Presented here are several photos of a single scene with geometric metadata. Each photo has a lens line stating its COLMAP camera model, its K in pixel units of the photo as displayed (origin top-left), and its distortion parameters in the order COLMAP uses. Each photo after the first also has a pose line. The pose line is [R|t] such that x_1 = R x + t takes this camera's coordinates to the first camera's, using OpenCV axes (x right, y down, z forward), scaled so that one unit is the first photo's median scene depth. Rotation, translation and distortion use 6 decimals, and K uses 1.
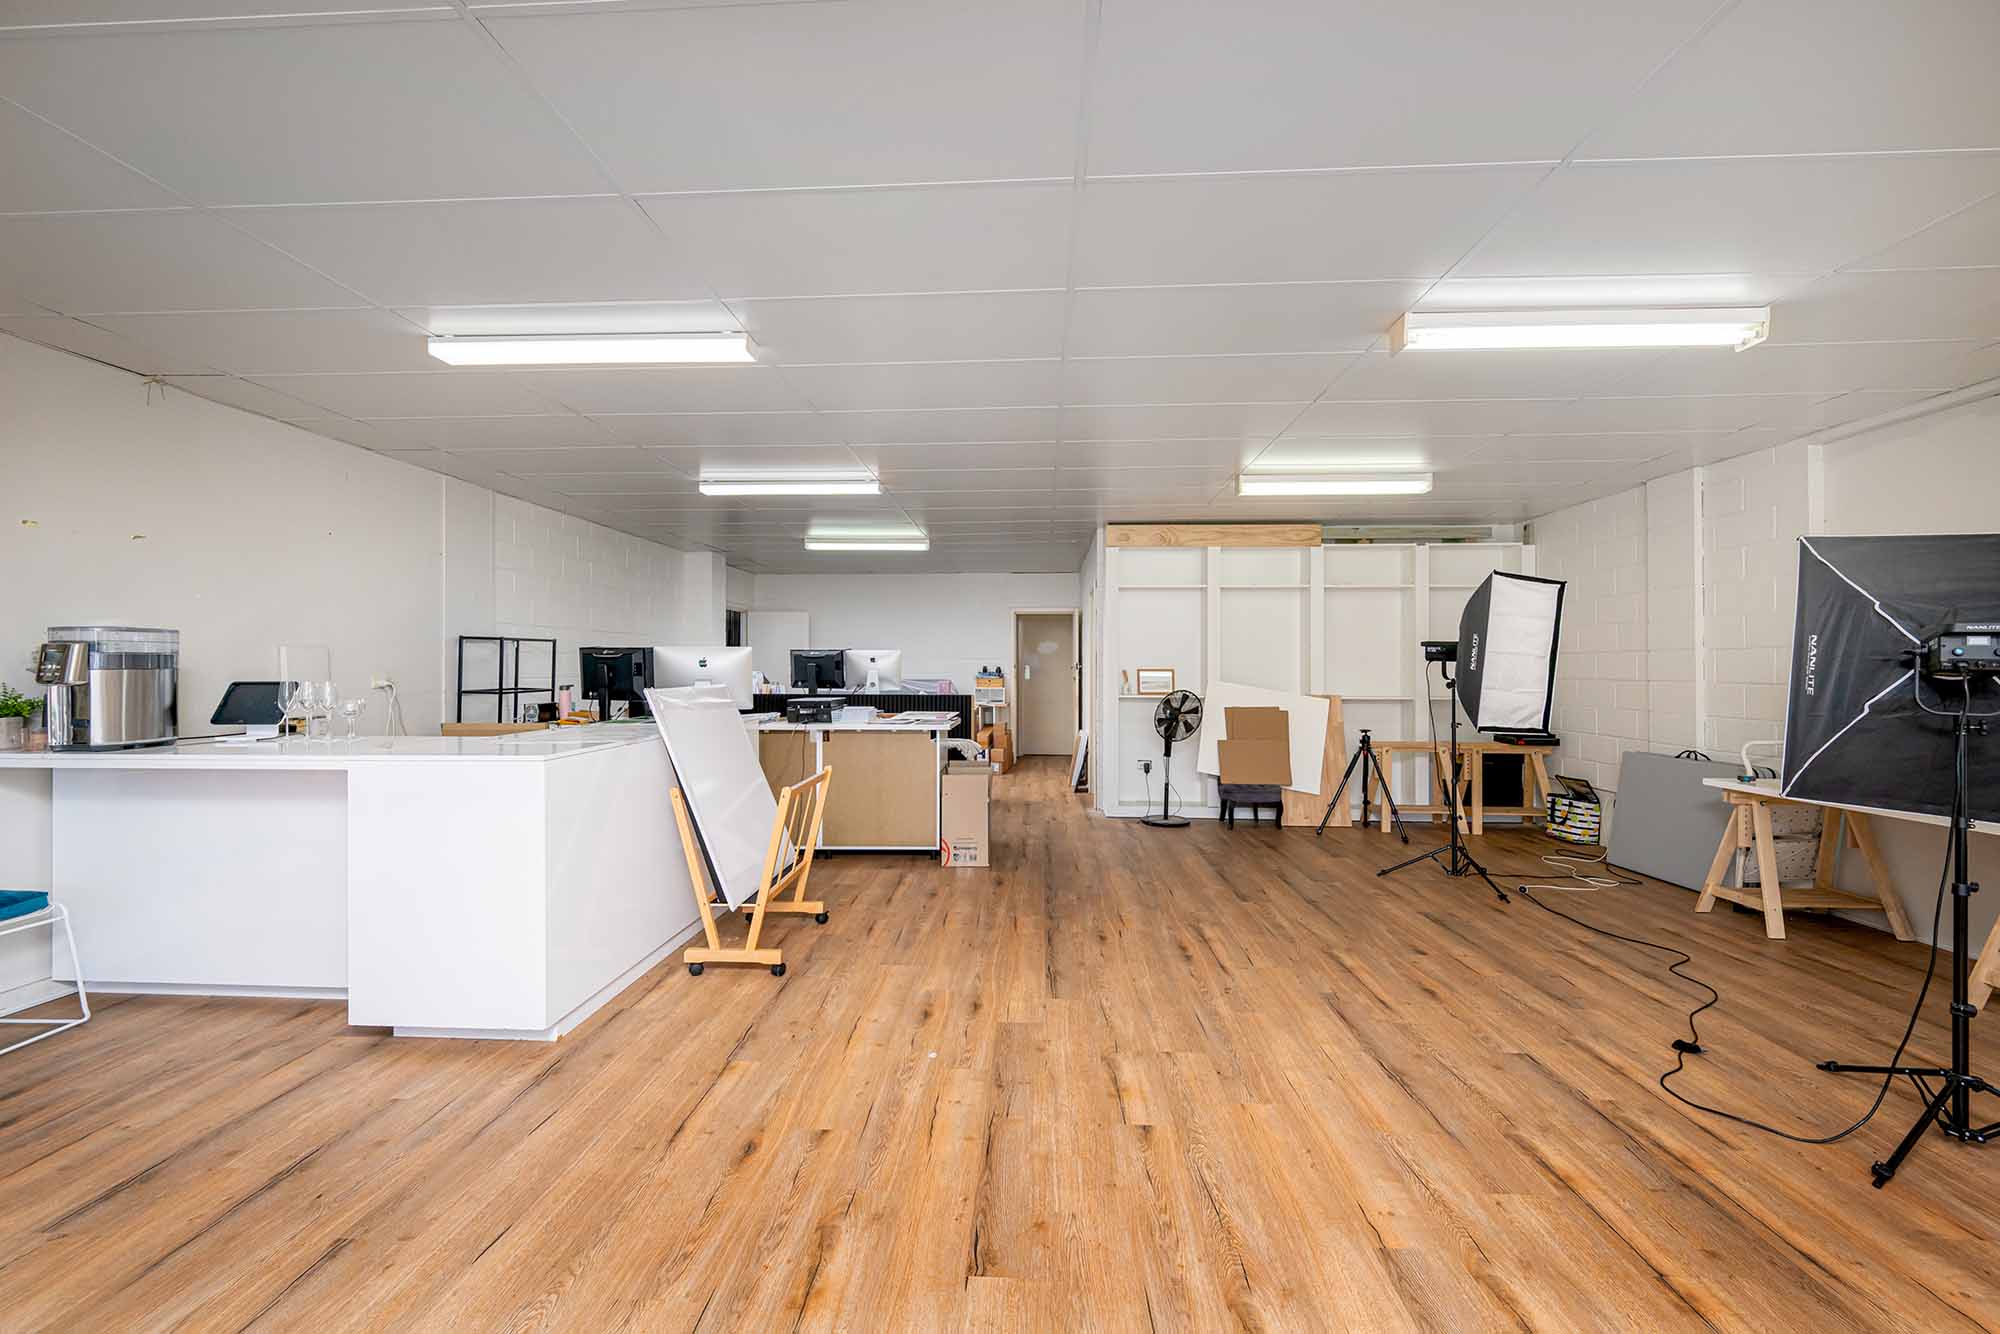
lens RADIAL K [[809.7, 0, 1000.0], [0, 809.7, 667.0], [0, 0, 1]] dist [-0.000611, -0.000250]
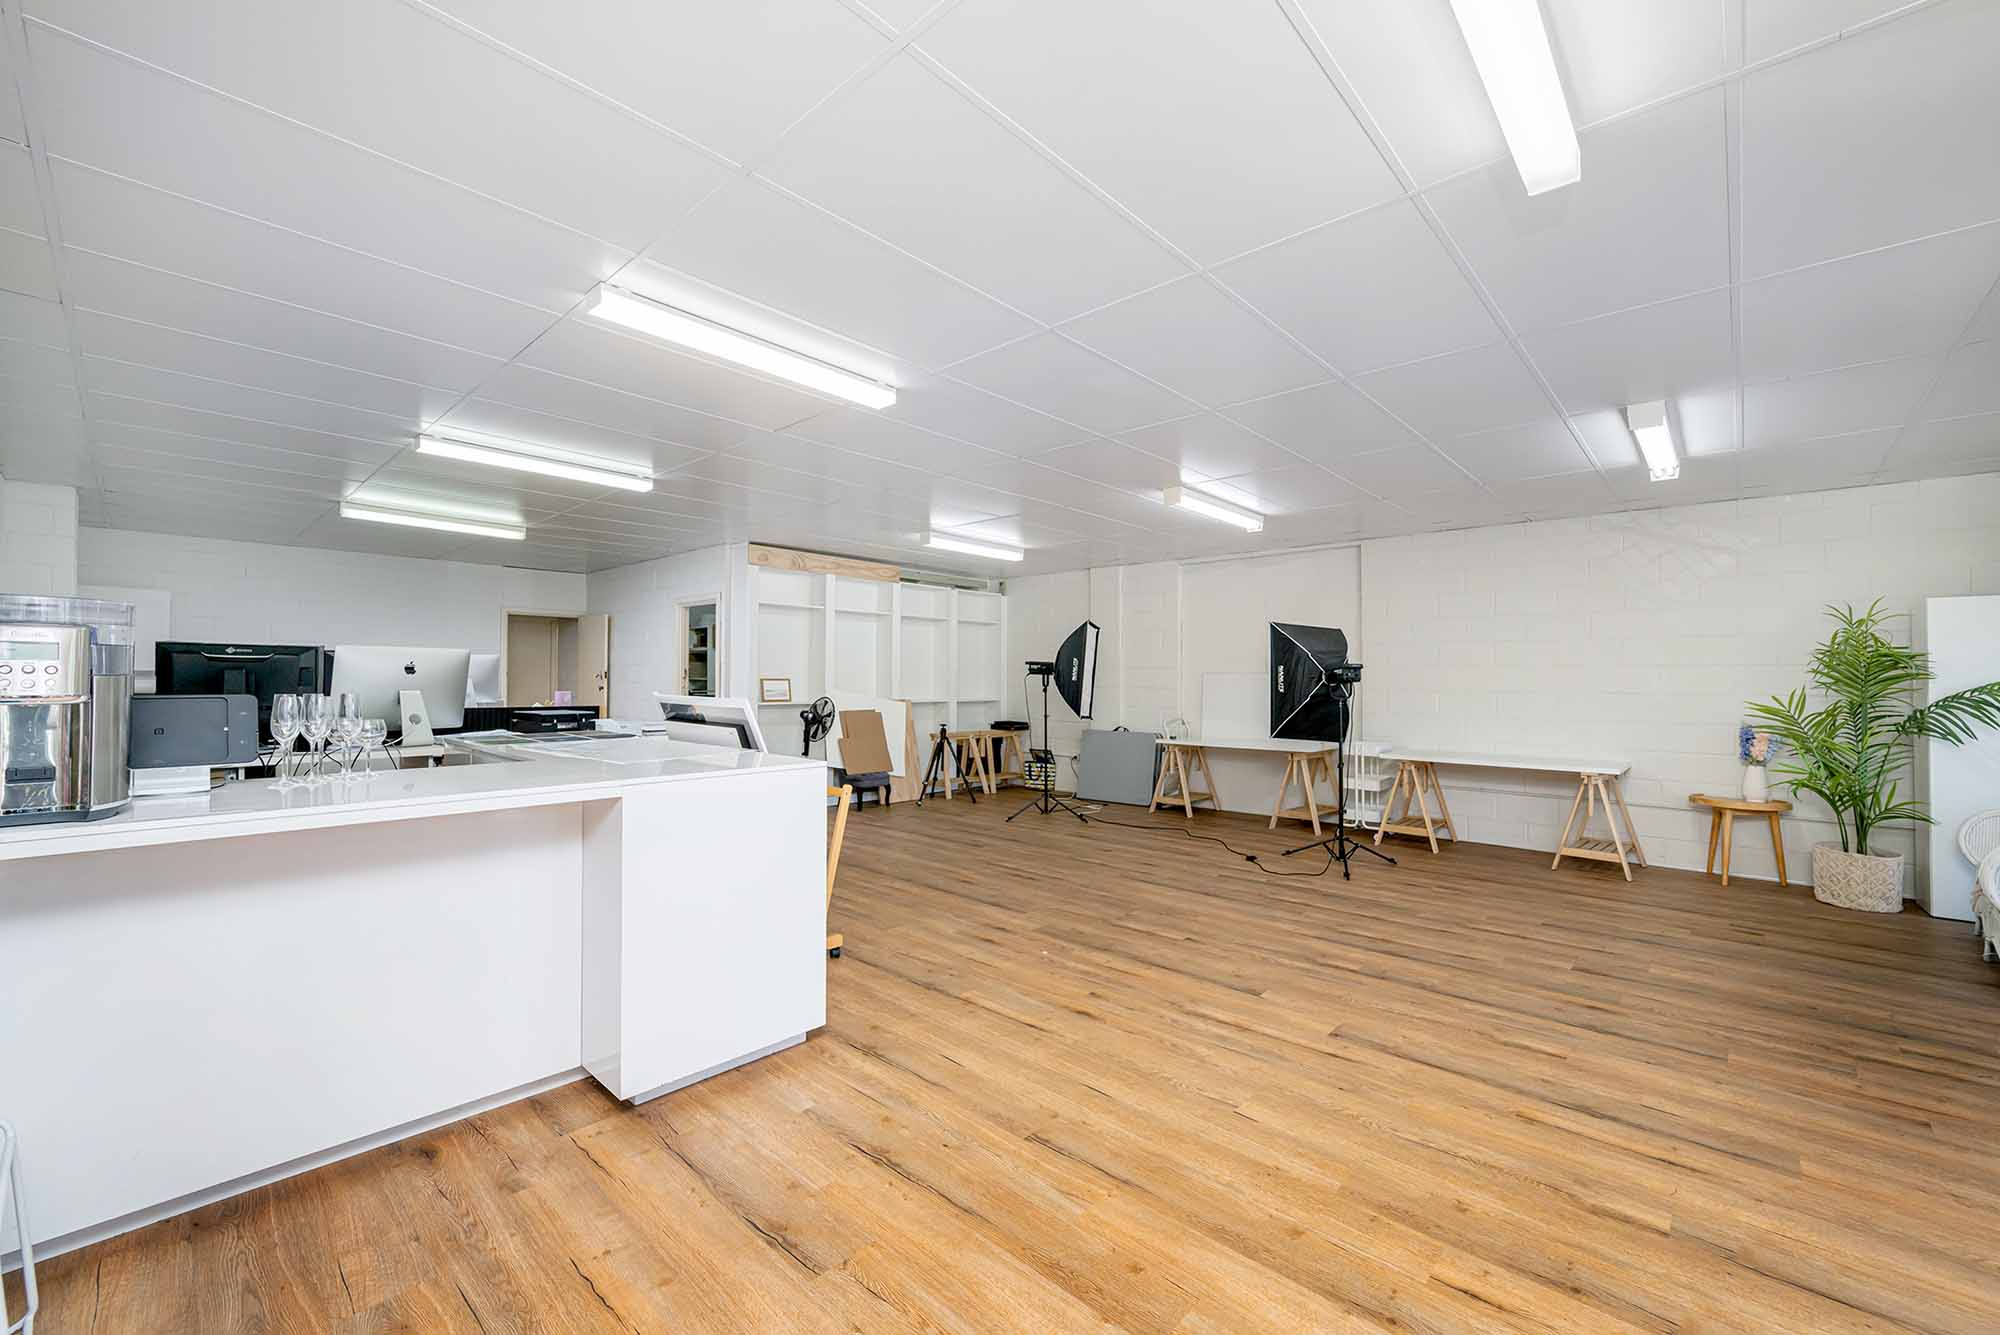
lens RADIAL K [[809.7, 0, 1000.0], [0, 809.7, 667.5], [0, 0, 1]] dist [-0.000611, -0.000250]
pose [[0.632782, 0.014446, 0.774196, -1.103011], [-0.007131, 0.999892, -0.012829, -0.000435], [-0.774297, 0.002597, 0.632816, 0.145347]]
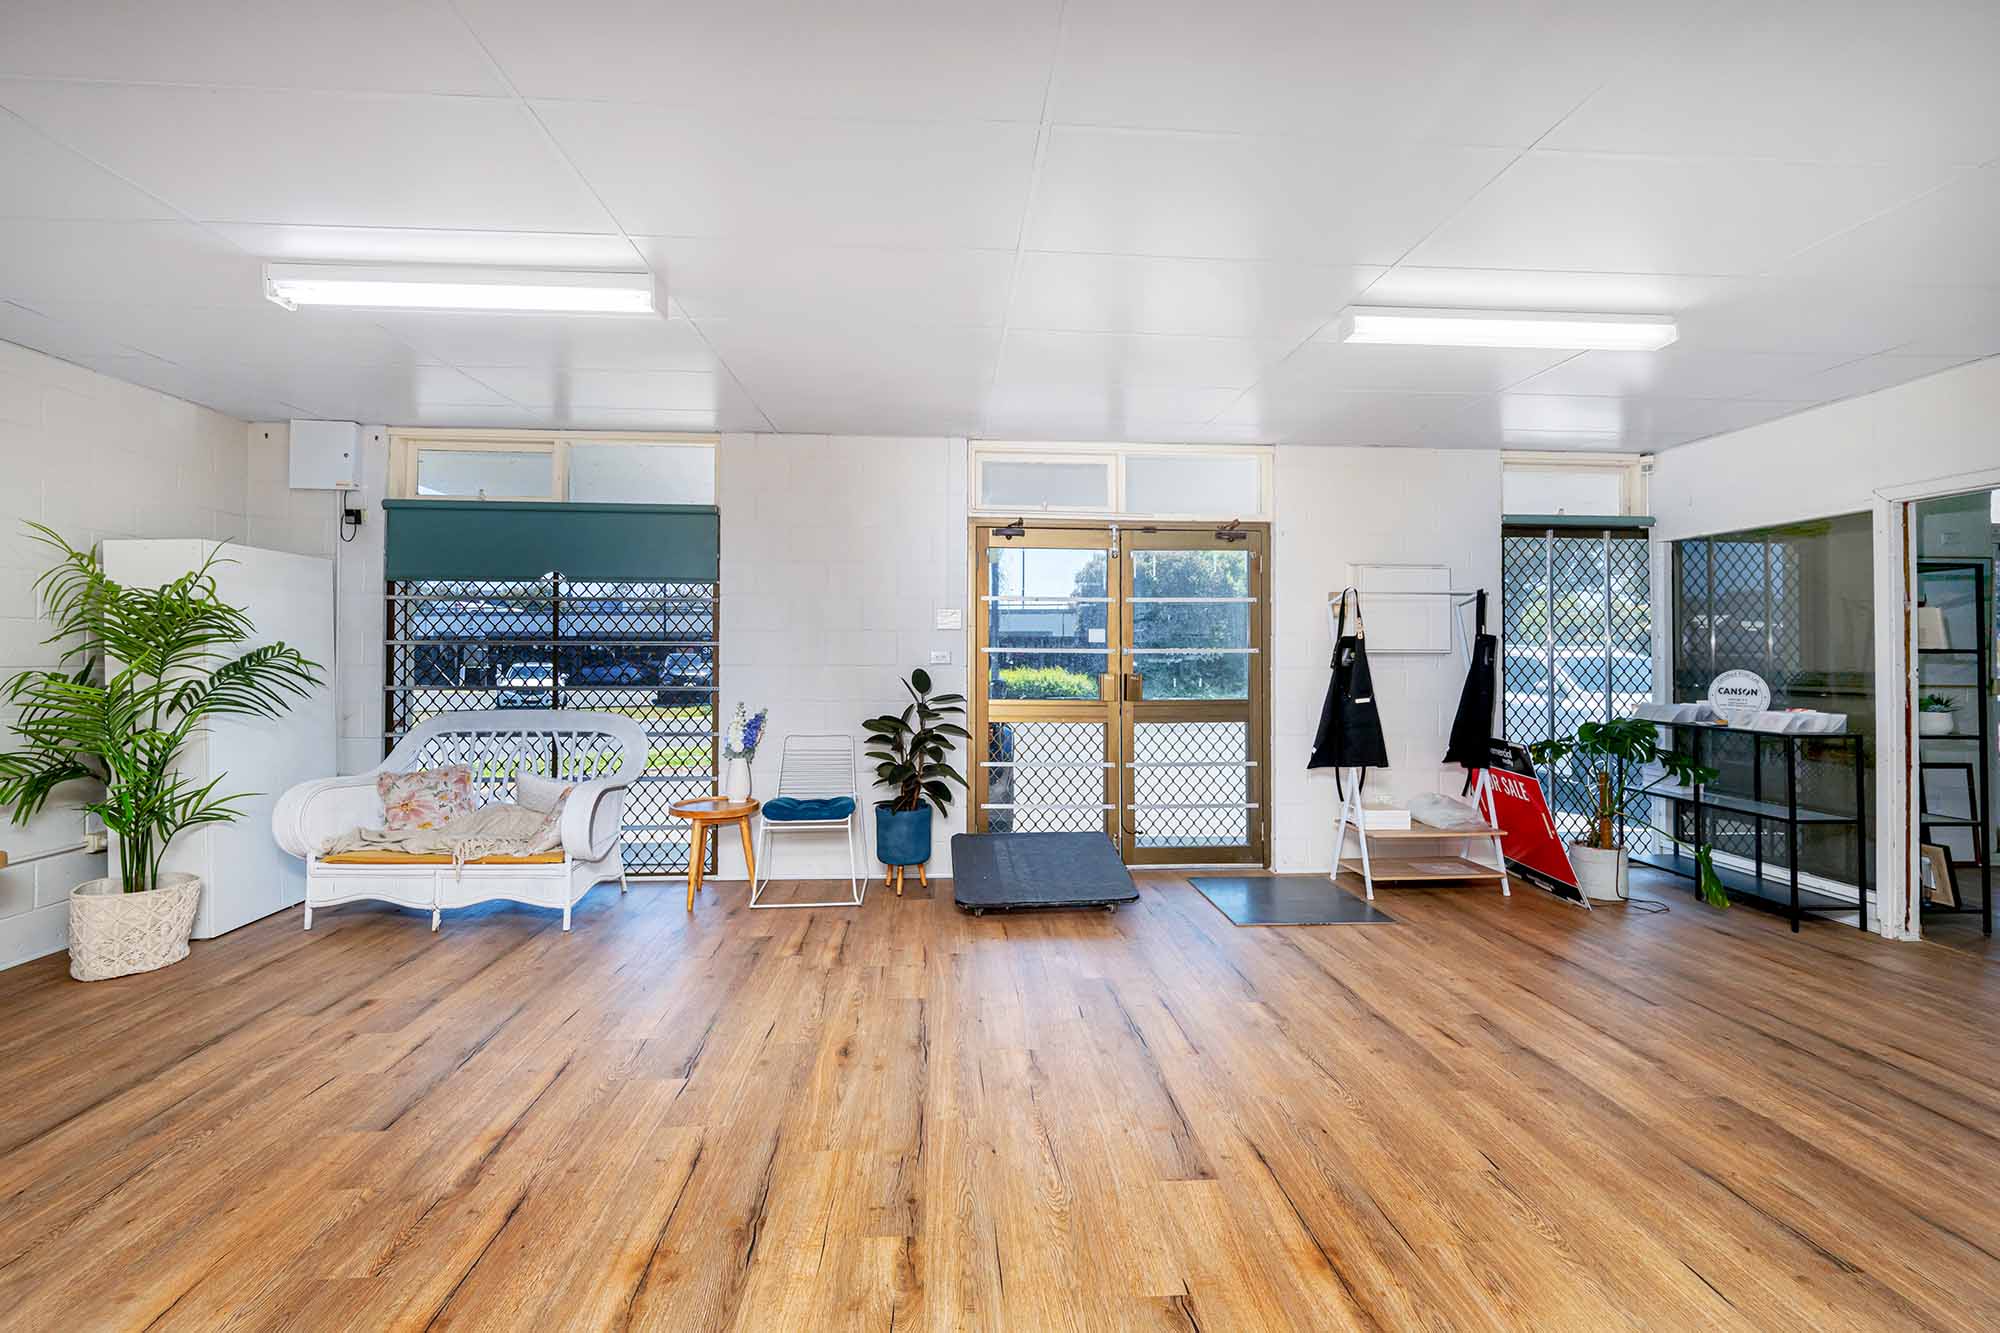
lens RADIAL K [[809.7, 0, 1000.0], [0, 809.7, 666.5], [0, 0, 1]] dist [-0.000611, -0.000250]
pose [[-0.992296, -0.002783, -0.123858, 0.170843], [-0.005404, 0.999768, 0.020830, -0.000806], [0.123771, 0.021339, -0.992081, 1.083446]]
